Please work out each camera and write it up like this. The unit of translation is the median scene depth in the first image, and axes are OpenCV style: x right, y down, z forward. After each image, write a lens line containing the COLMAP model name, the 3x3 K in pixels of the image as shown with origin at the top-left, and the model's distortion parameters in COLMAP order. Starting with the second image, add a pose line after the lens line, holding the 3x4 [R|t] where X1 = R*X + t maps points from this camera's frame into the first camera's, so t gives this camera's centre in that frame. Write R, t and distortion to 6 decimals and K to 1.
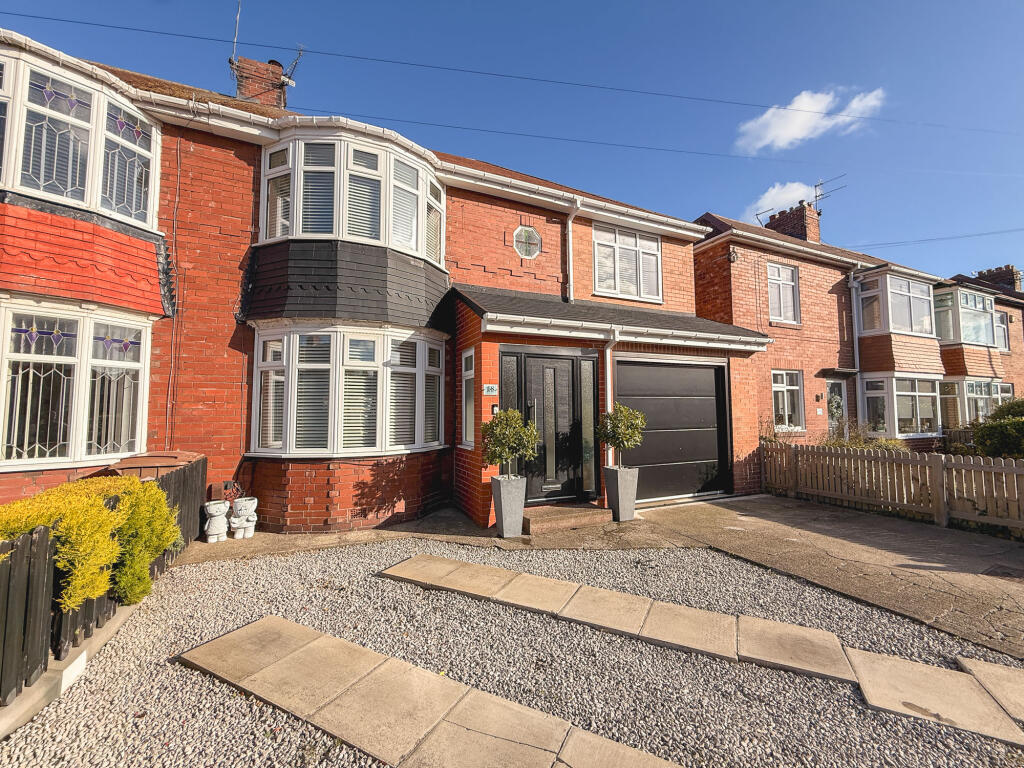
lens RADIAL K [[410.1, 0, 509.9], [0, 410.1, 384.2], [0, 0, 1]] dist [0.000366, -0.000128]
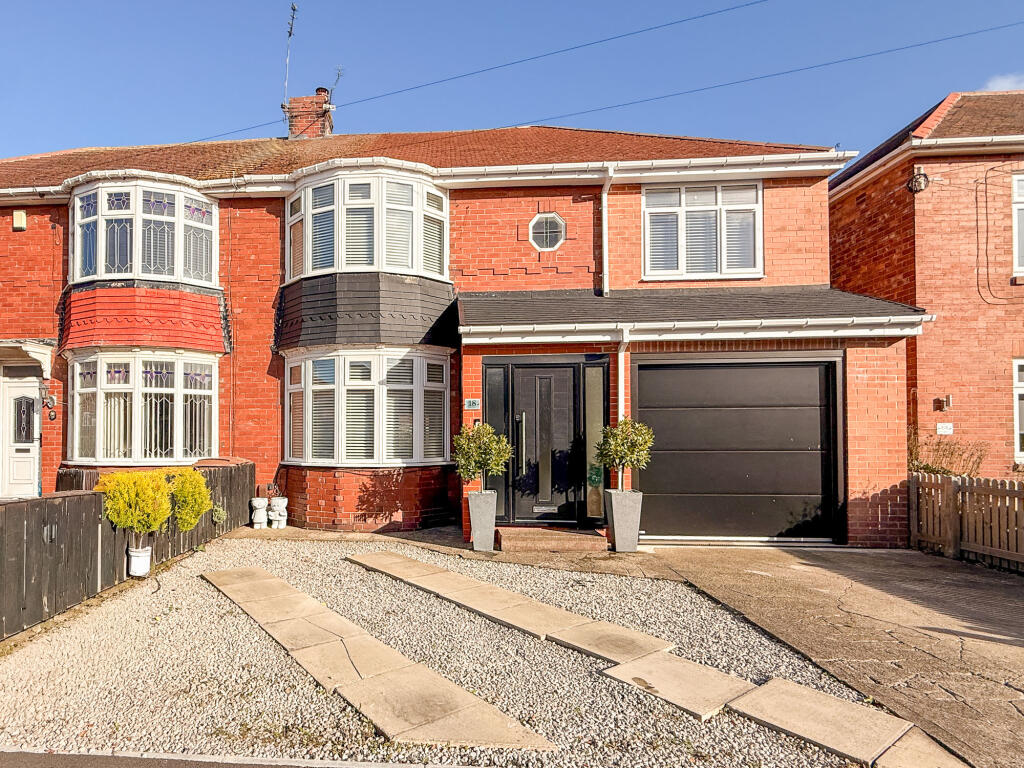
lens RADIAL K [[687.6, 0, 511.9], [0, 687.6, 434.6], [0, 0, 1]] dist [0.000865, -0.000040]
pose [[0.877131, -0.003357, -0.480239, 0.888485], [0.028308, 0.998598, 0.044722, 0.016778], [0.479416, -0.052821, 0.875997, -0.427548]]
